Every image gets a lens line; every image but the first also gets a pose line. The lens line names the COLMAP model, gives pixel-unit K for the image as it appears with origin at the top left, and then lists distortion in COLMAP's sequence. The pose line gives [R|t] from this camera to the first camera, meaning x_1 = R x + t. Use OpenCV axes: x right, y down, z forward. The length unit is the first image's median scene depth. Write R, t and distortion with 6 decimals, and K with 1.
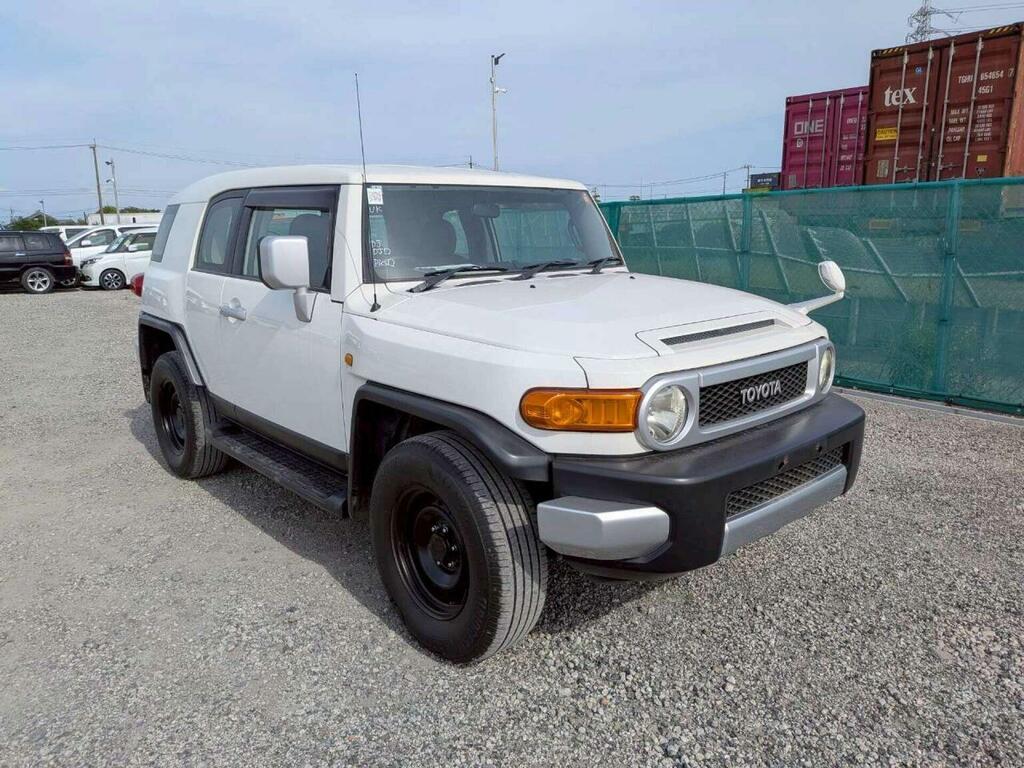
lens RADIAL K [[728.0, 0, 512.0], [0, 728.0, 384.0], [0, 0, 1]] dist [0.000897, 0.000047]
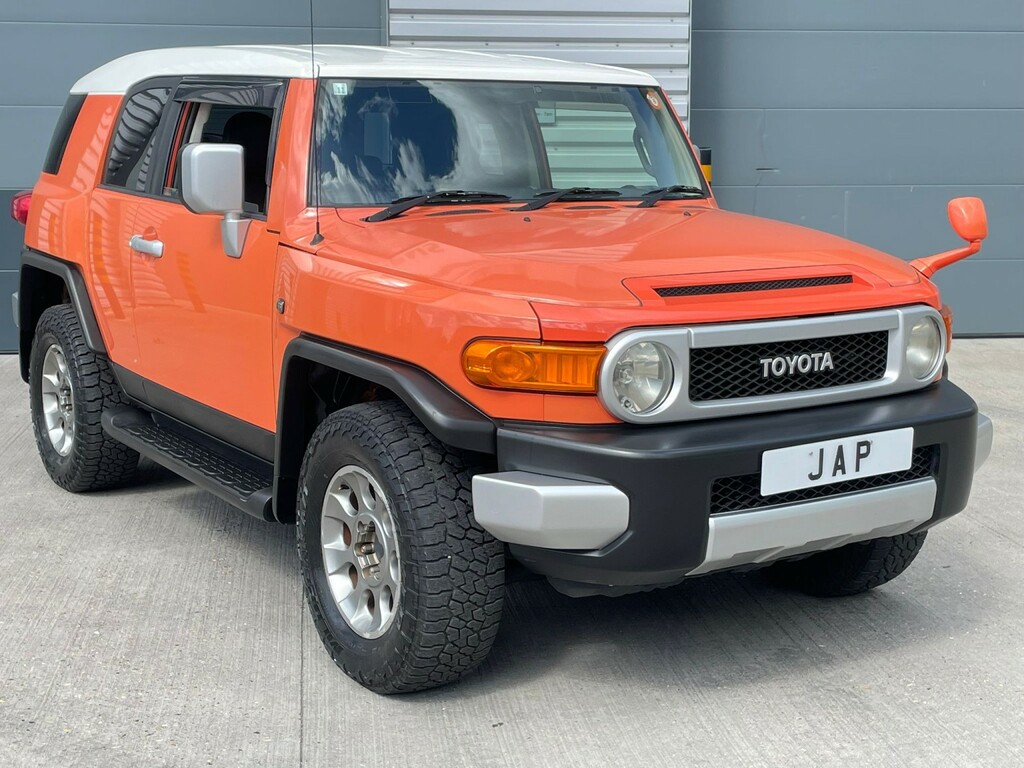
lens RADIAL K [[1451.7, 0, 513.6], [0, 1451.7, 386.7], [0, 0, 1]] dist [0.024480, -0.007617]
pose [[0.989560, 0.048208, -0.135817, 0.254808], [-0.053073, 0.998064, -0.032426, 0.097065], [0.133990, 0.039296, 0.990203, -0.531930]]
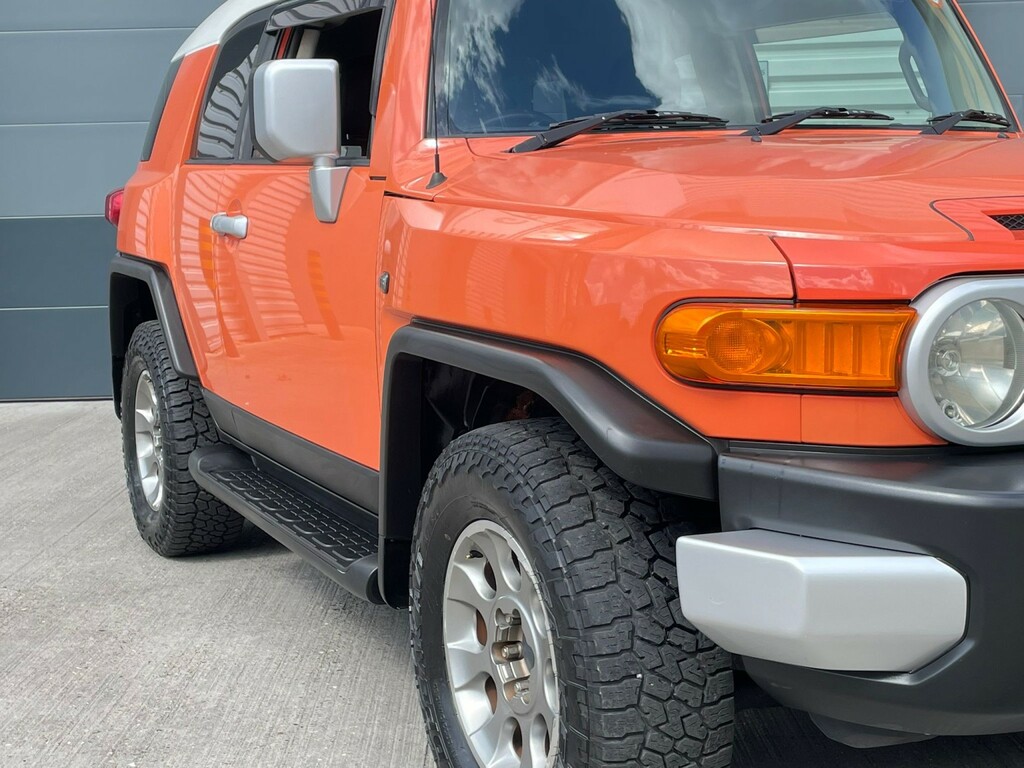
lens RADIAL K [[1452.8, 0, 499.7], [0, 1452.8, 380.3], [0, 0, 1]] dist [0.073914, -0.061498]
pose [[0.959575, 0.028146, -0.280043, 0.159239], [-0.049573, 0.996333, -0.069728, 0.113832], [0.277053, 0.080792, 0.957452, 0.043465]]
